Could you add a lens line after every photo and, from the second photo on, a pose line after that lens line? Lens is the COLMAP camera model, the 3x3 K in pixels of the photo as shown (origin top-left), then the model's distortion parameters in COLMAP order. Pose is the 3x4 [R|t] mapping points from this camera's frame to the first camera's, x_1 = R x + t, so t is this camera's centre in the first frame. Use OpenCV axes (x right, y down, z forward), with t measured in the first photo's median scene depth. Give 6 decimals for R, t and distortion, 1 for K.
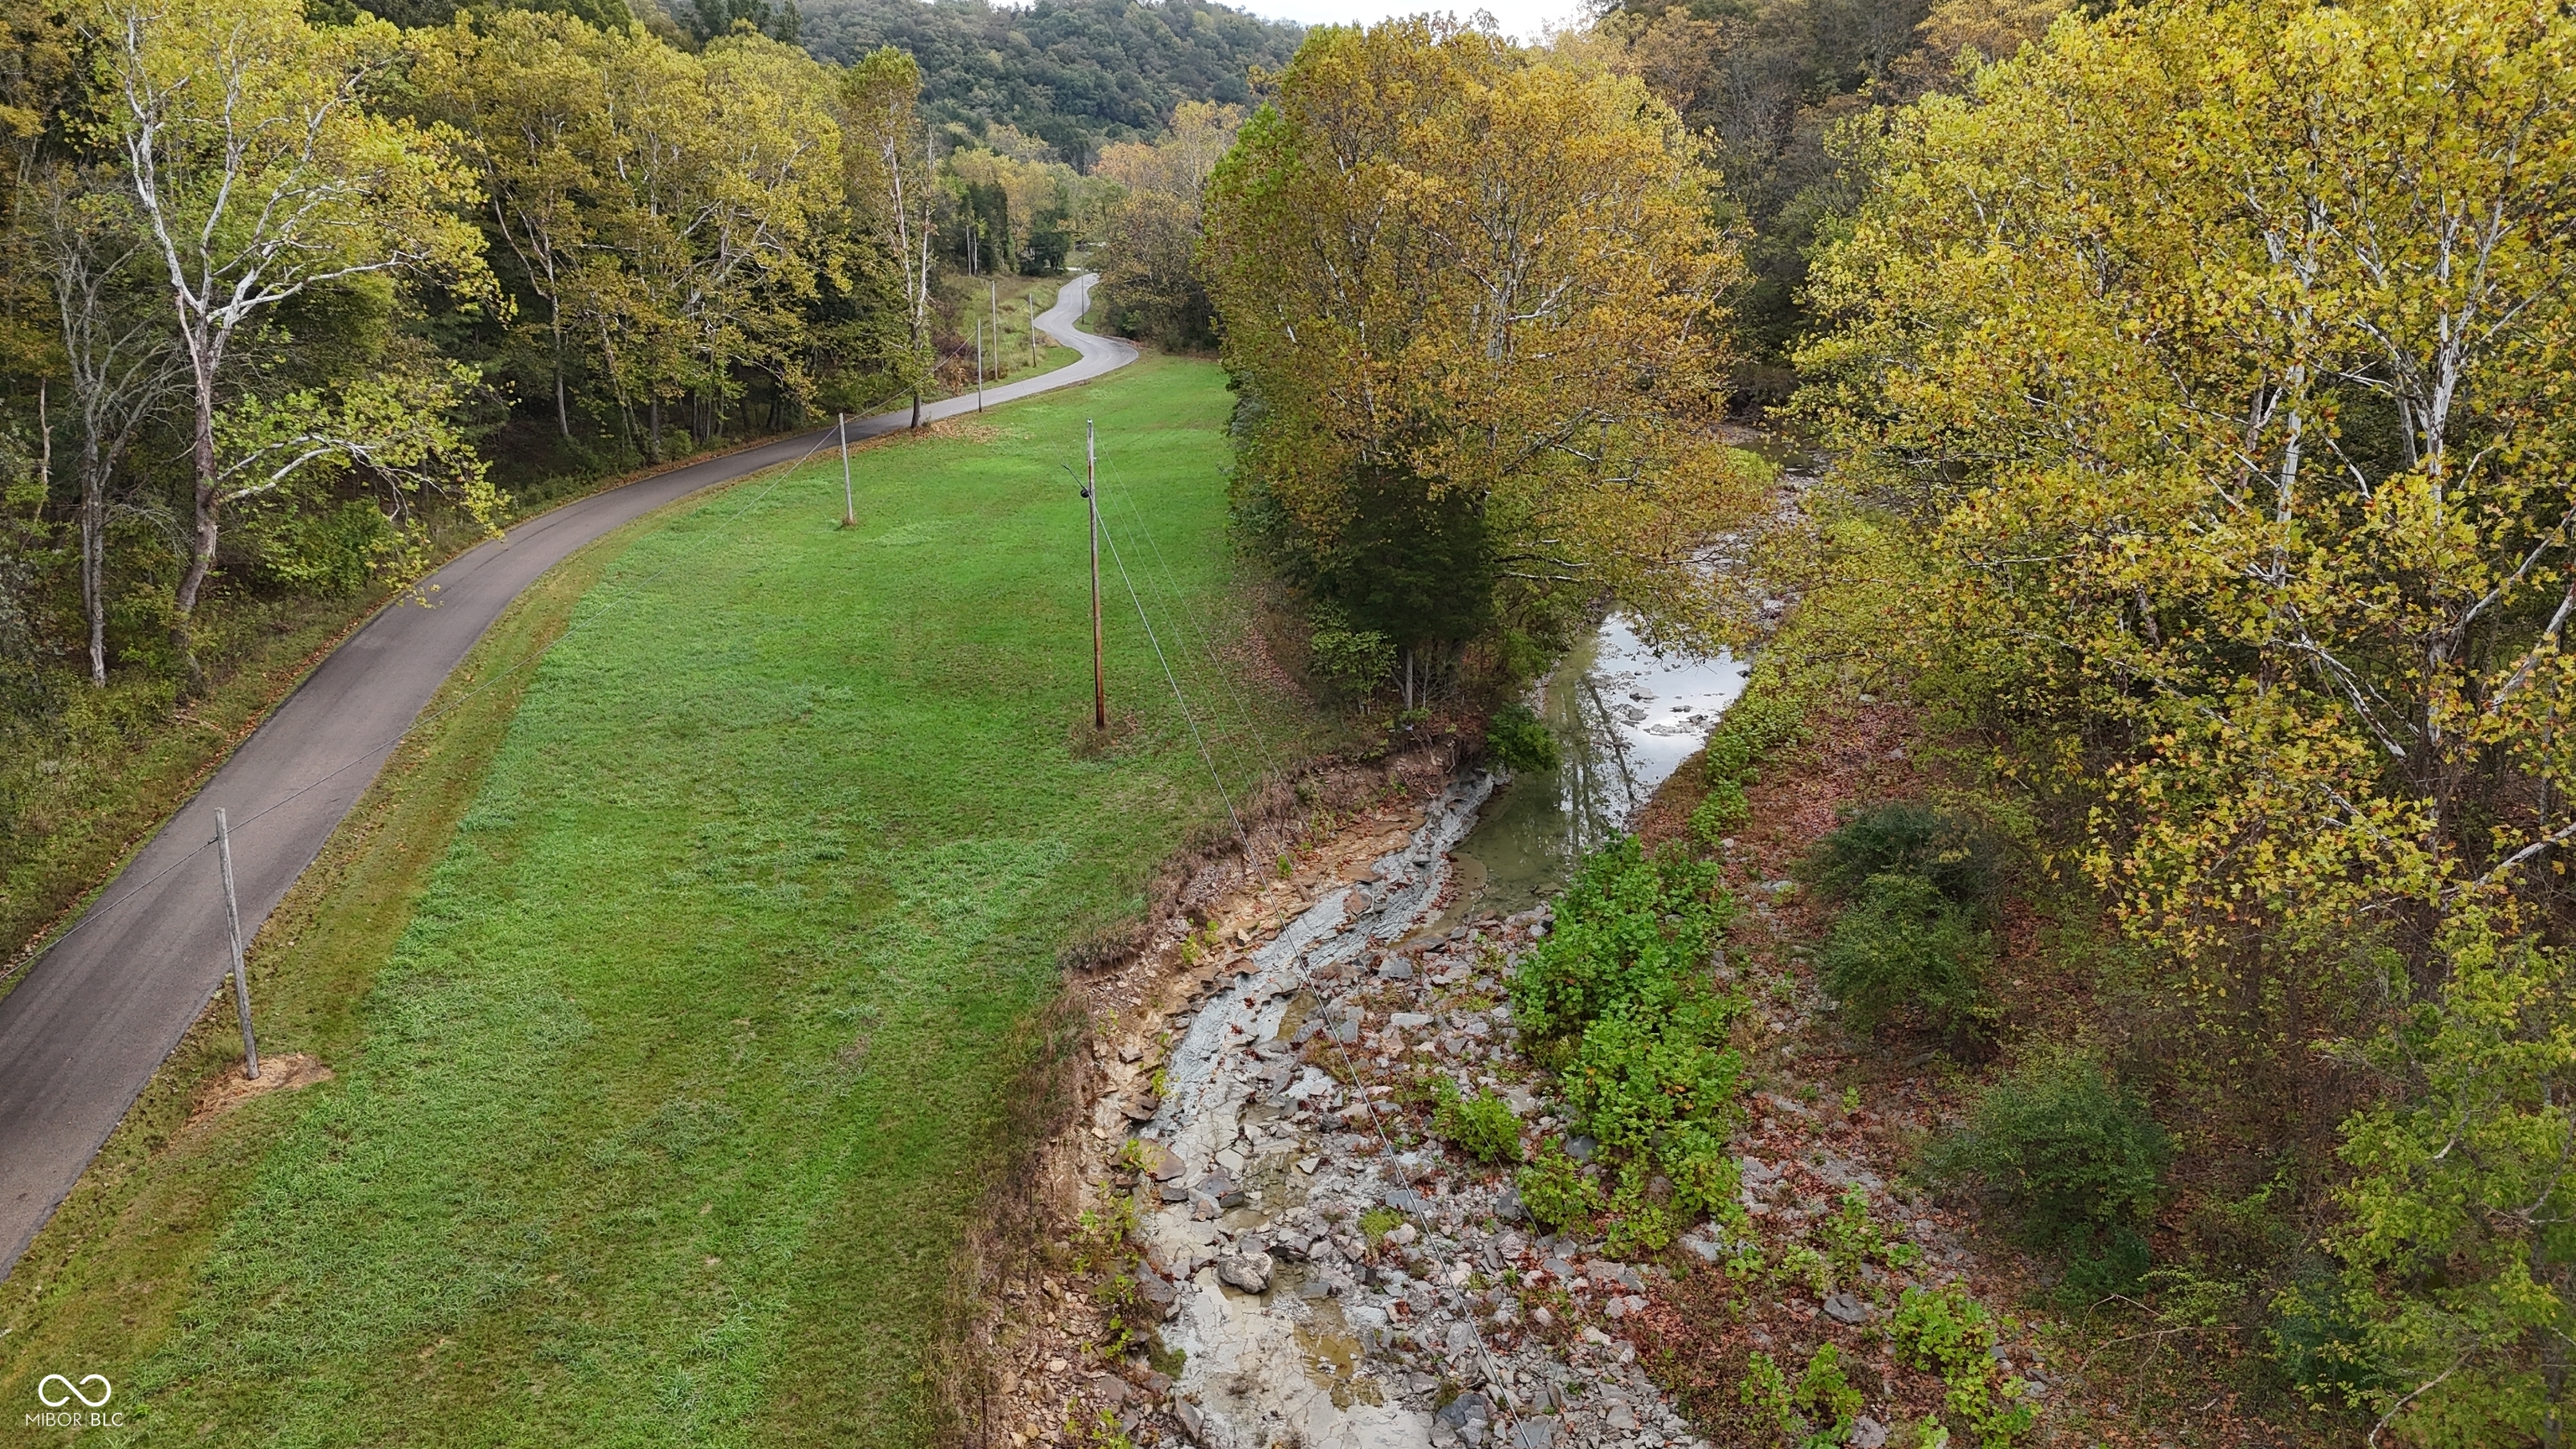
lens RADIAL K [[1846.4, 0, 1285.9], [0, 1846.4, 731.4], [0, 0, 1]] dist [0.029514, 0.003010]
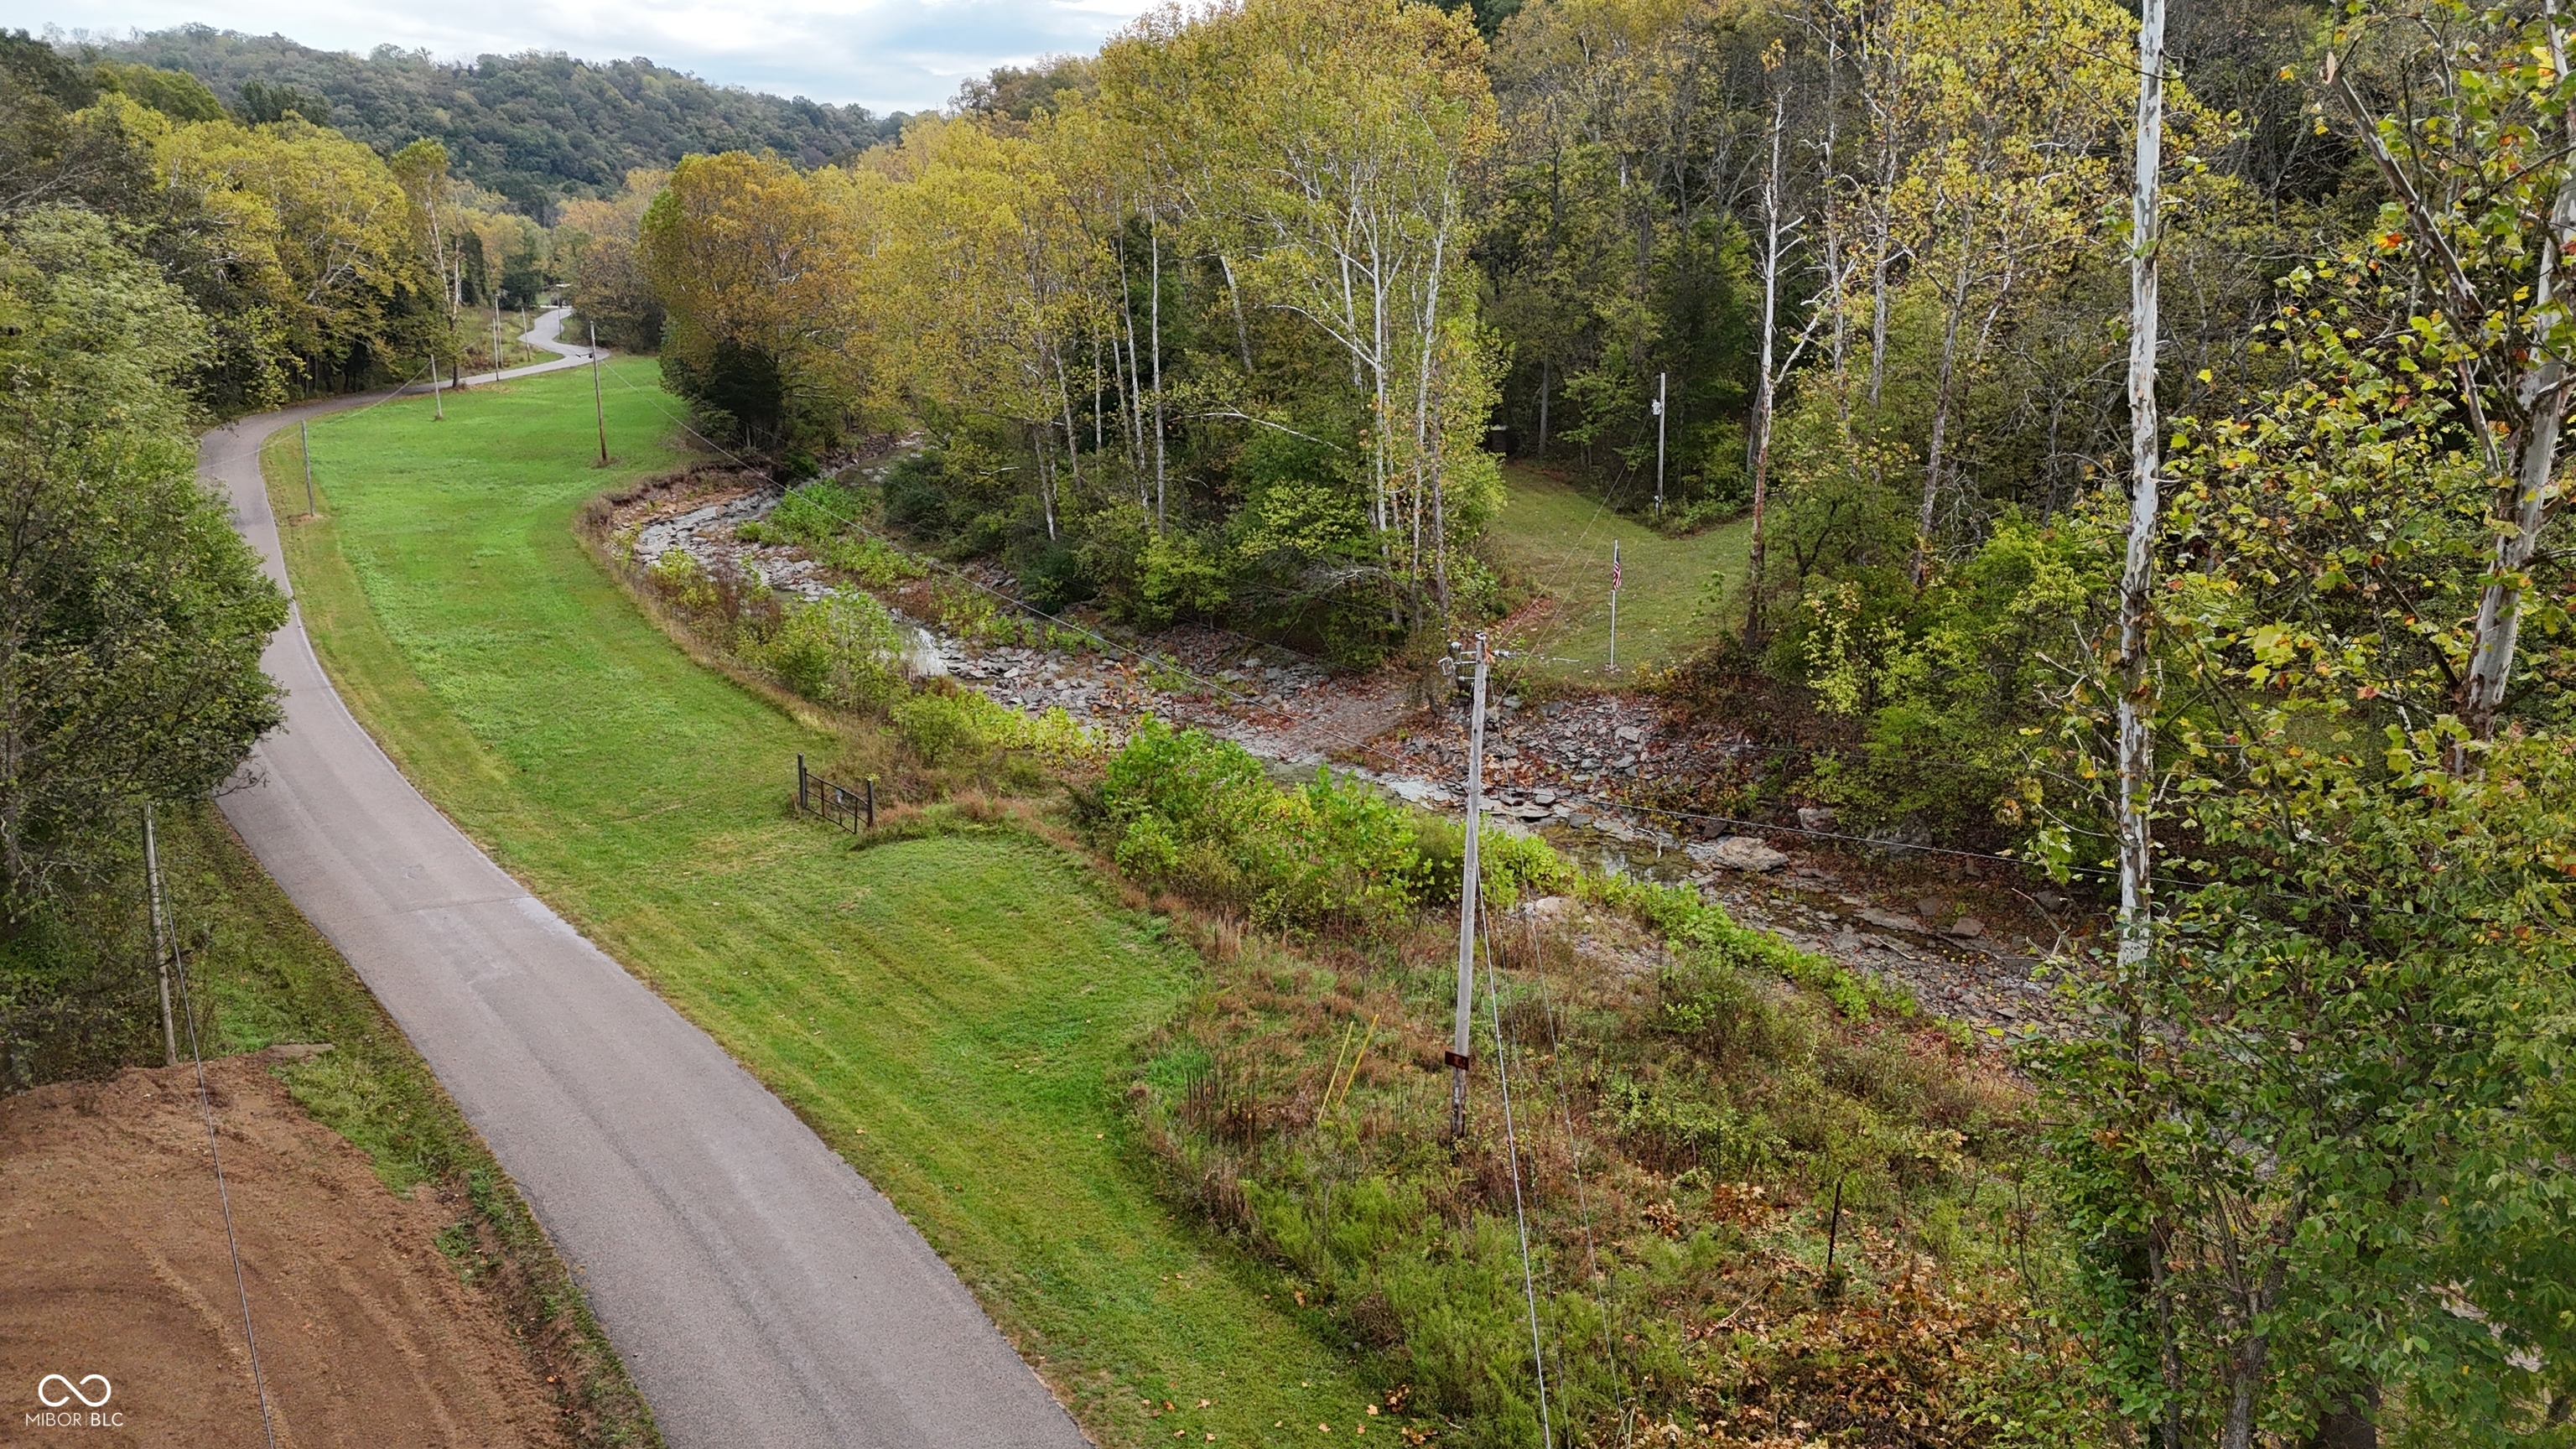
lens RADIAL K [[1846.4, 0, 1283.6], [0, 1846.4, 720.3], [0, 0, 1]] dist [0.029514, 0.003010]
pose [[0.964237, -0.063230, 0.257387, 0.017329], [0.072160, 0.997070, -0.025390, 0.078598], [-0.255027, 0.043055, 0.965975, -0.253211]]
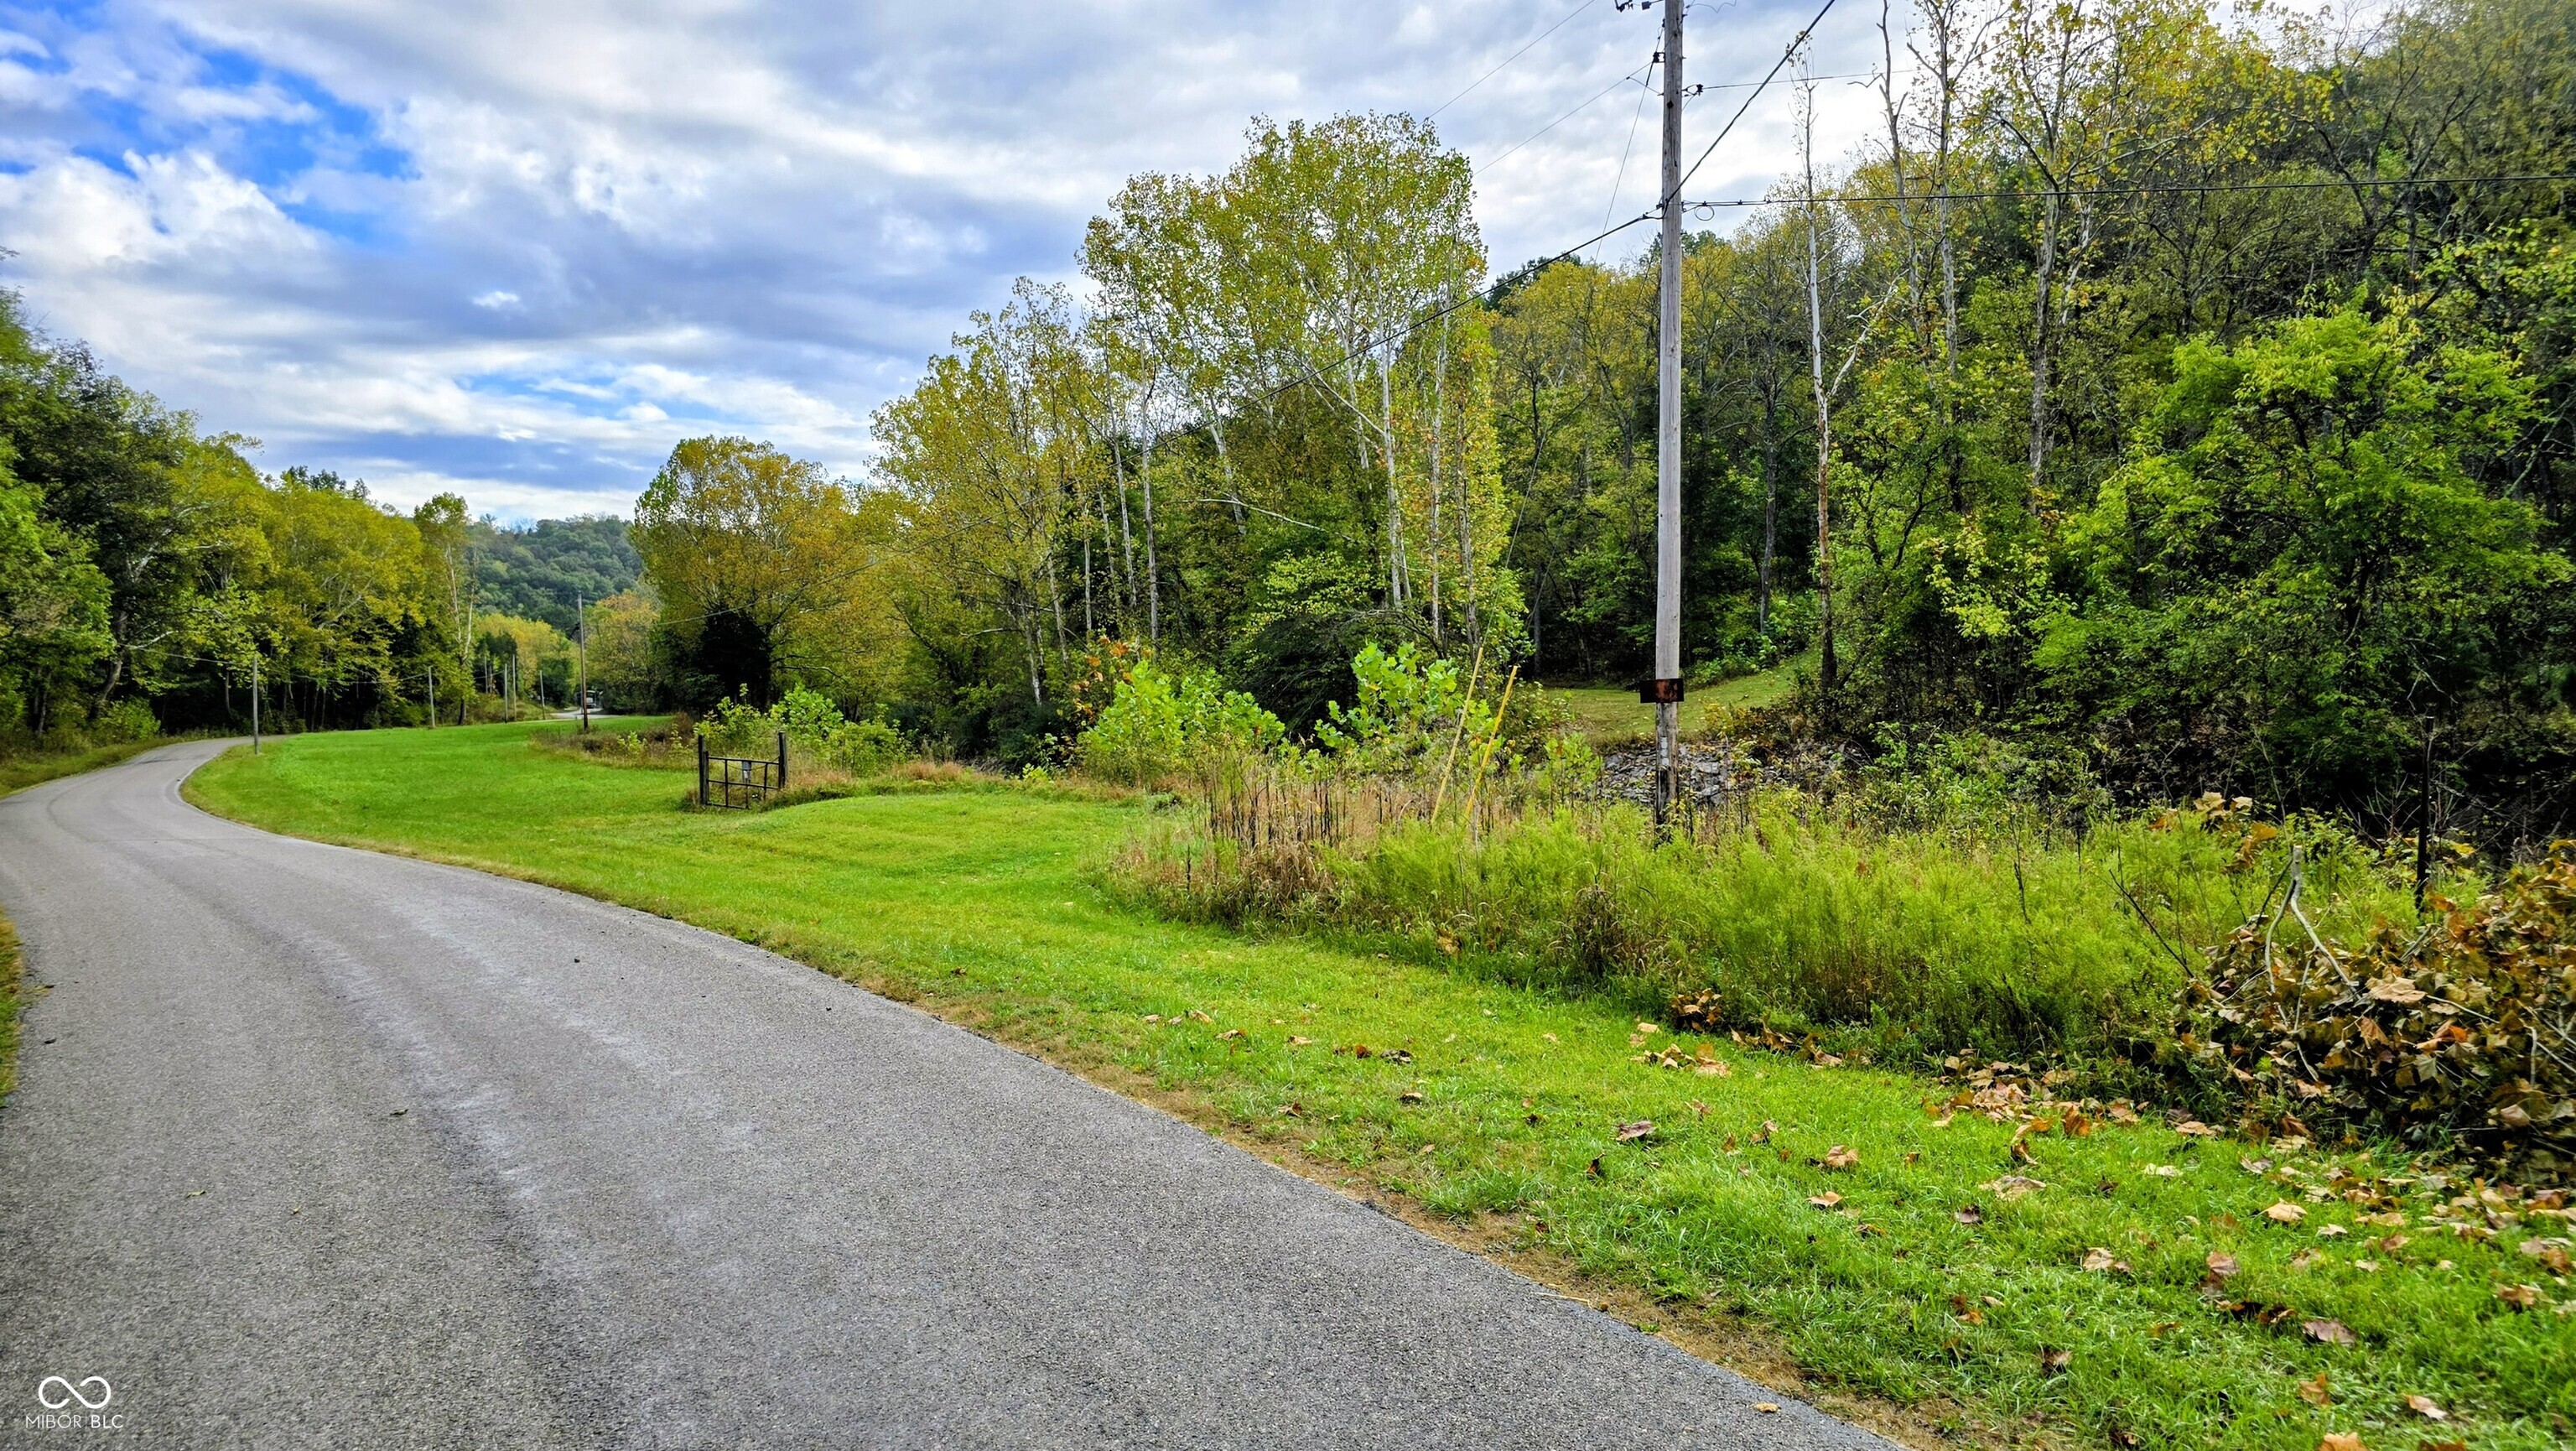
lens RADIAL K [[1693.2, 0, 1312.1], [0, 1693.2, 732.9], [0, 0, 1]] dist [0.038666, -0.000353]
pose [[0.955369, -0.034491, 0.293394, 0.023812], [0.109274, 0.963977, -0.242502, 0.107807], [-0.274461, 0.263740, 0.924723, -0.206831]]
